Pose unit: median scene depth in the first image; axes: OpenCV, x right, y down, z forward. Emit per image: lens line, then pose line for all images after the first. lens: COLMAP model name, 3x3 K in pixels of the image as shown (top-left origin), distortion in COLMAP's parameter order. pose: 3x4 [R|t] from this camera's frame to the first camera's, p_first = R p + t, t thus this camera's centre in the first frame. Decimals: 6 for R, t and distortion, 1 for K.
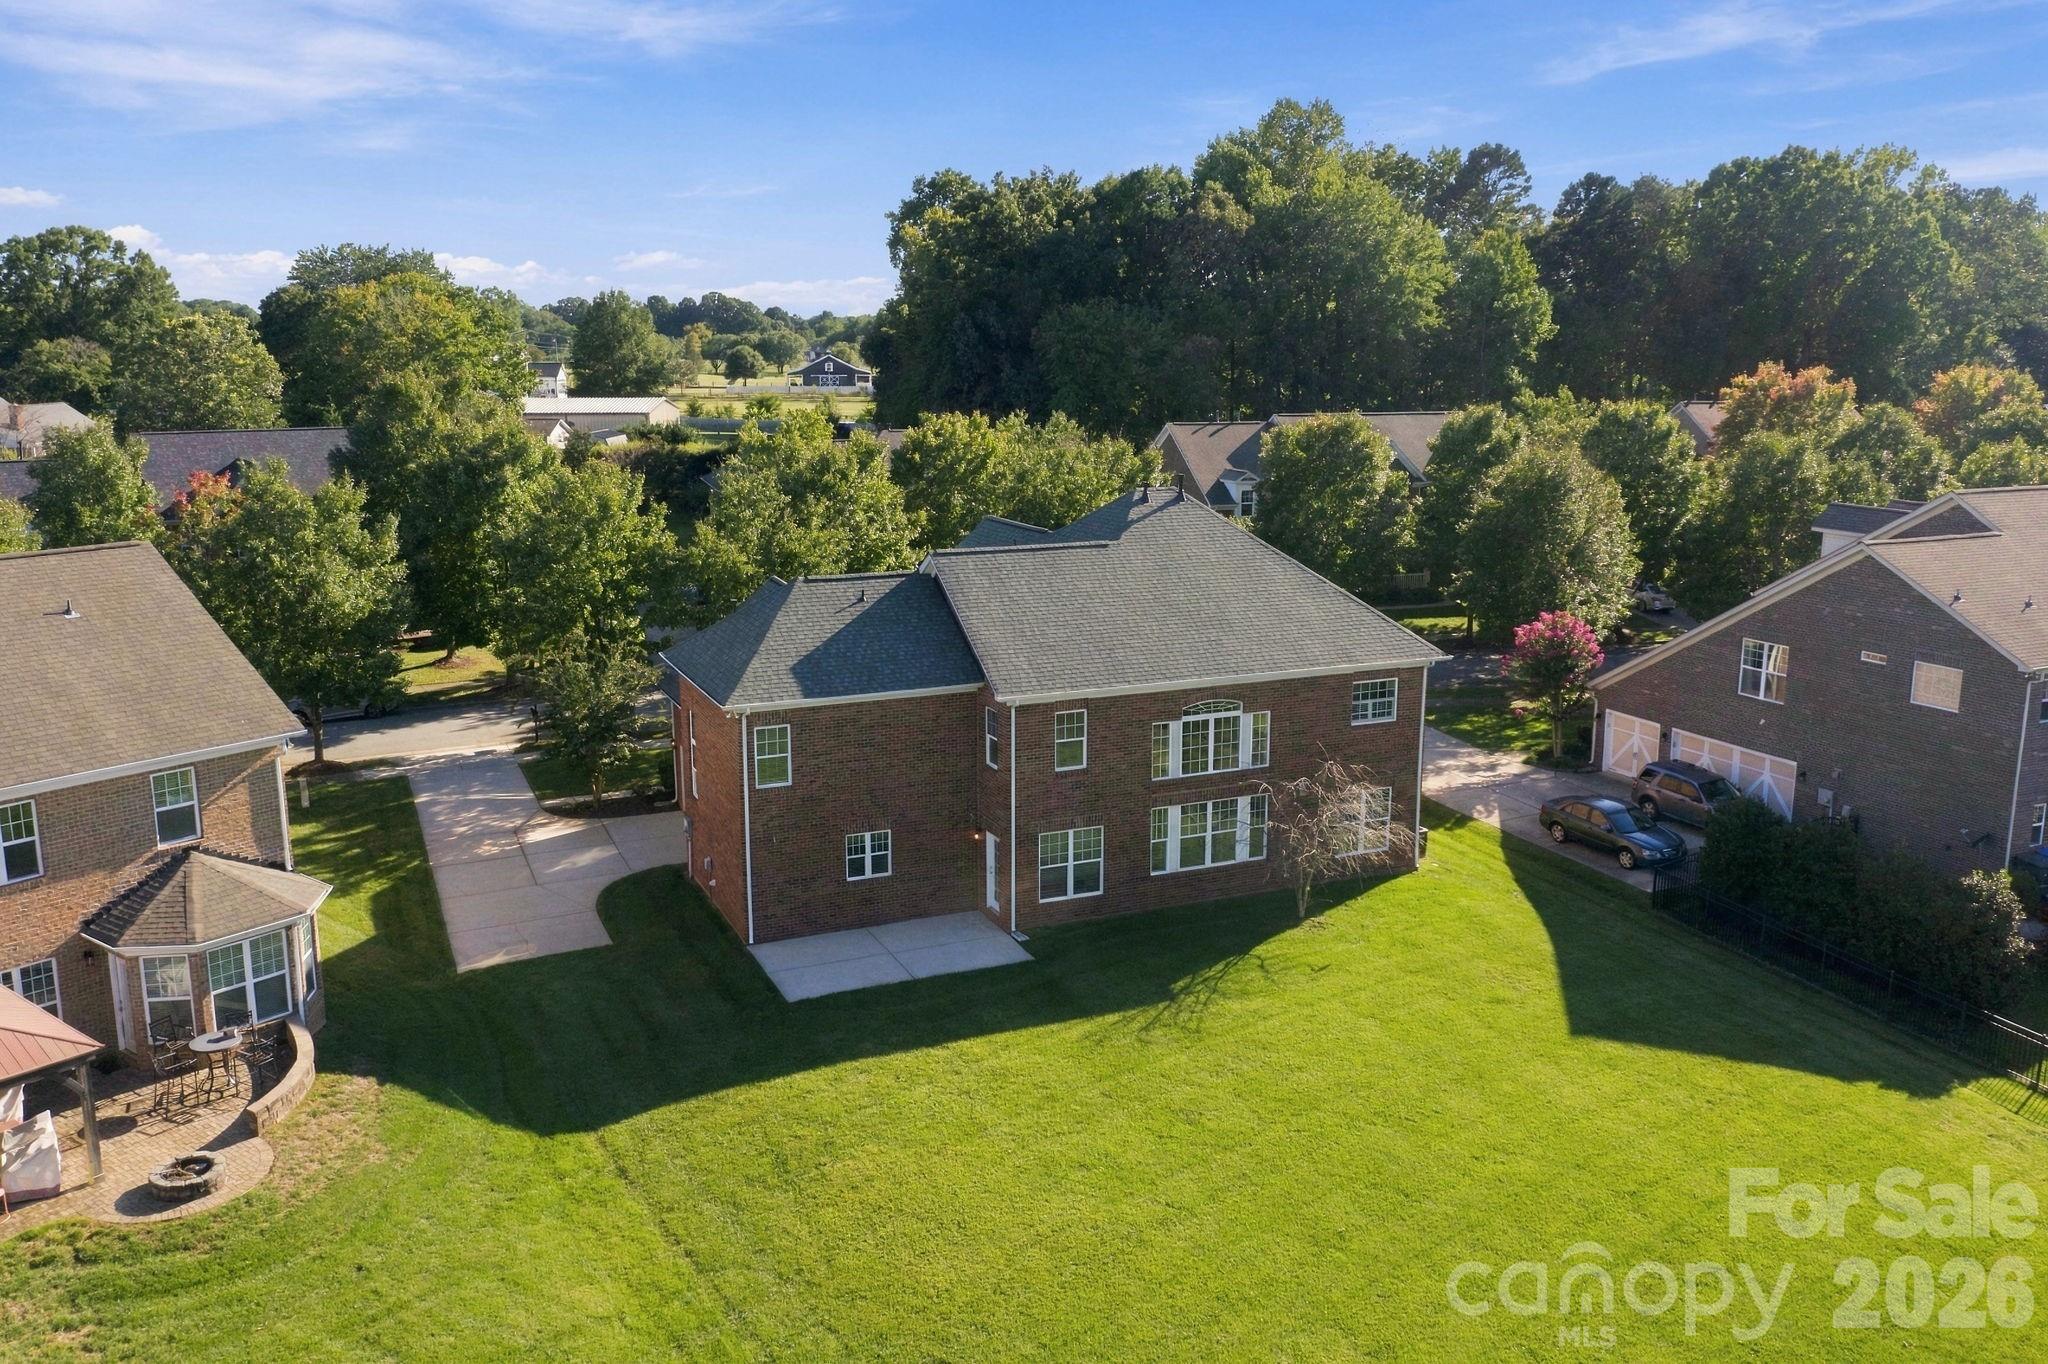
lens RADIAL K [[1639.5, 0, 1023.3], [0, 1639.5, 683.8], [0, 0, 1]] dist [-0.012929, -0.002456]
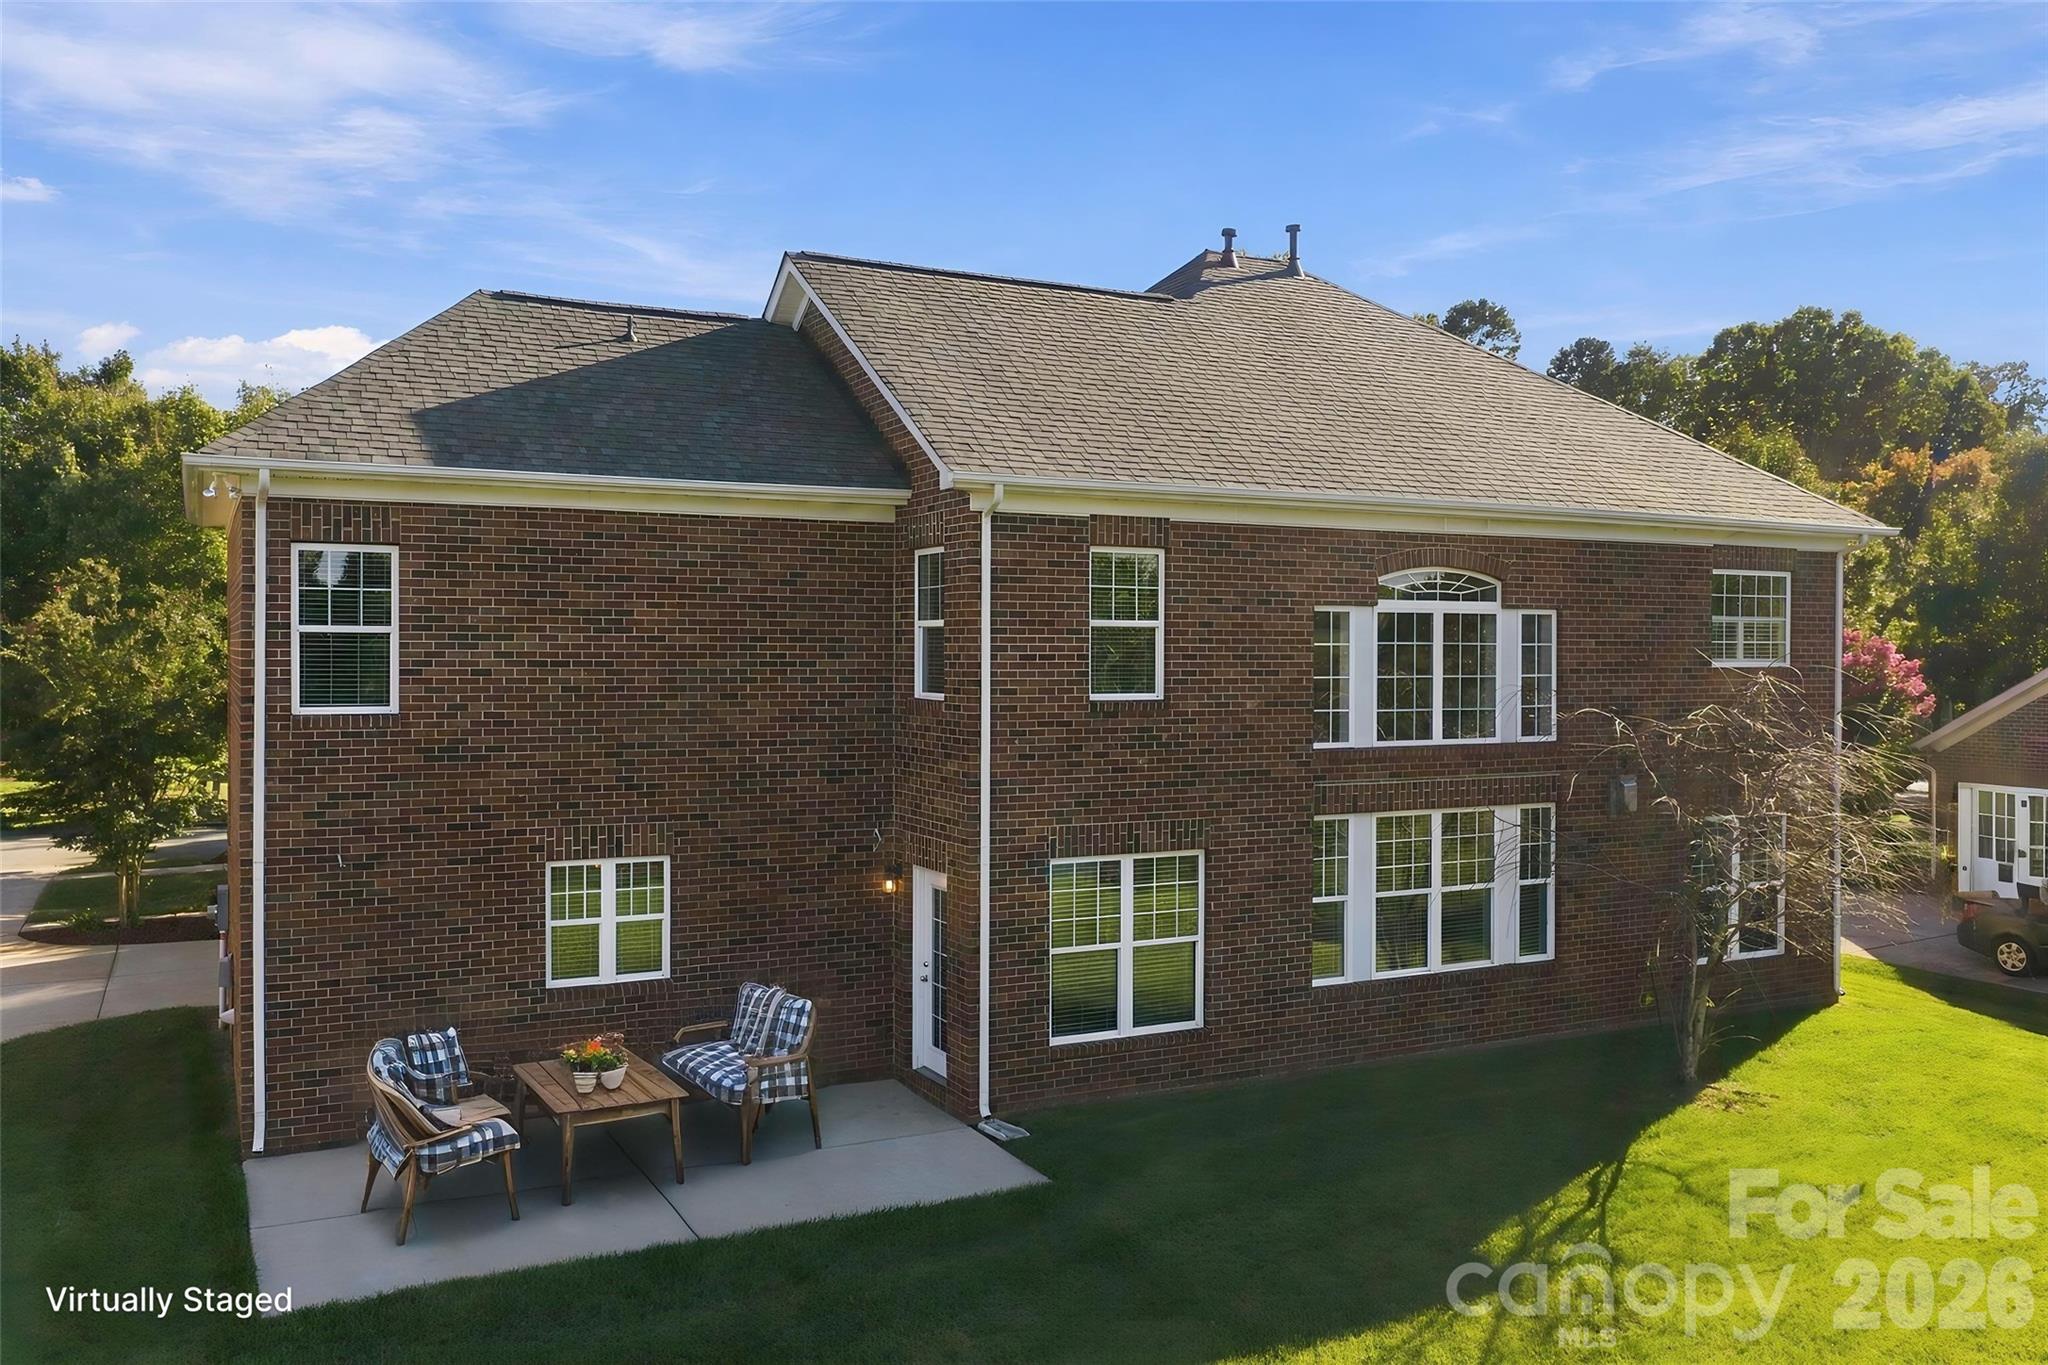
lens RADIAL K [[1639.5, 0, 1028.0], [0, 1639.5, 683.0], [0, 0, 1]] dist [-0.012929, -0.002456]
pose [[0.998312, 0.002344, 0.058032, -0.017719], [0.008610, 0.982174, -0.187779, 0.119389], [-0.057437, 0.187962, 0.980495, 0.587929]]
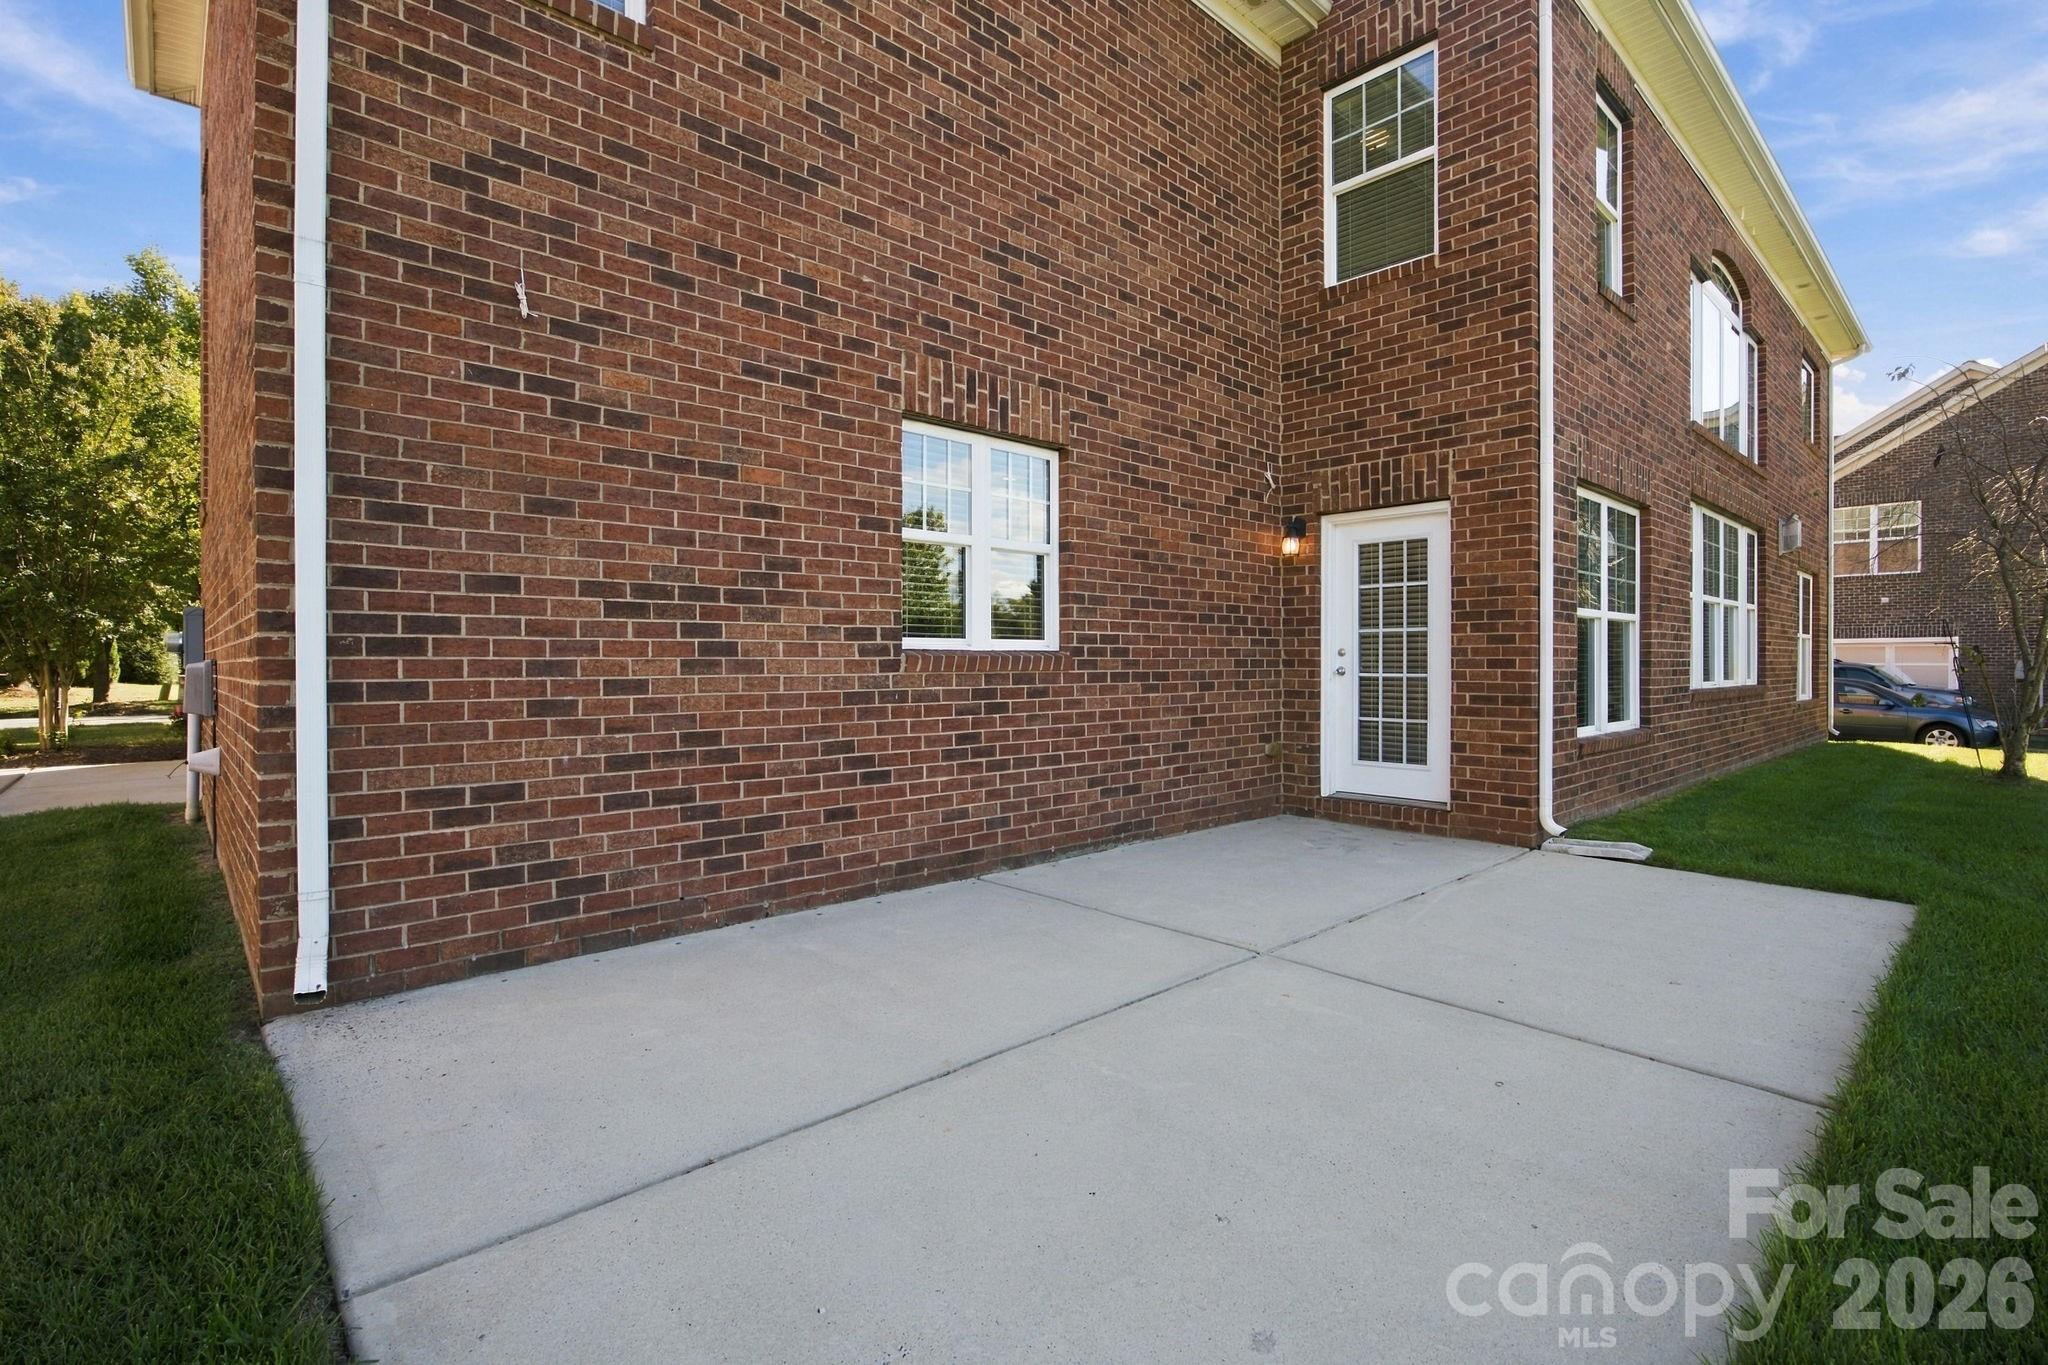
lens RADIAL K [[931.0, 0, 1024.7], [0, 931.0, 676.0], [0, 0, 1]] dist [-0.023162, 0.000855]
pose [[0.948072, -0.005386, 0.318009, -0.126576], [0.066289, 0.981245, -0.181007, 0.142143], [-0.311070, 0.192688, 0.930648, 0.857252]]
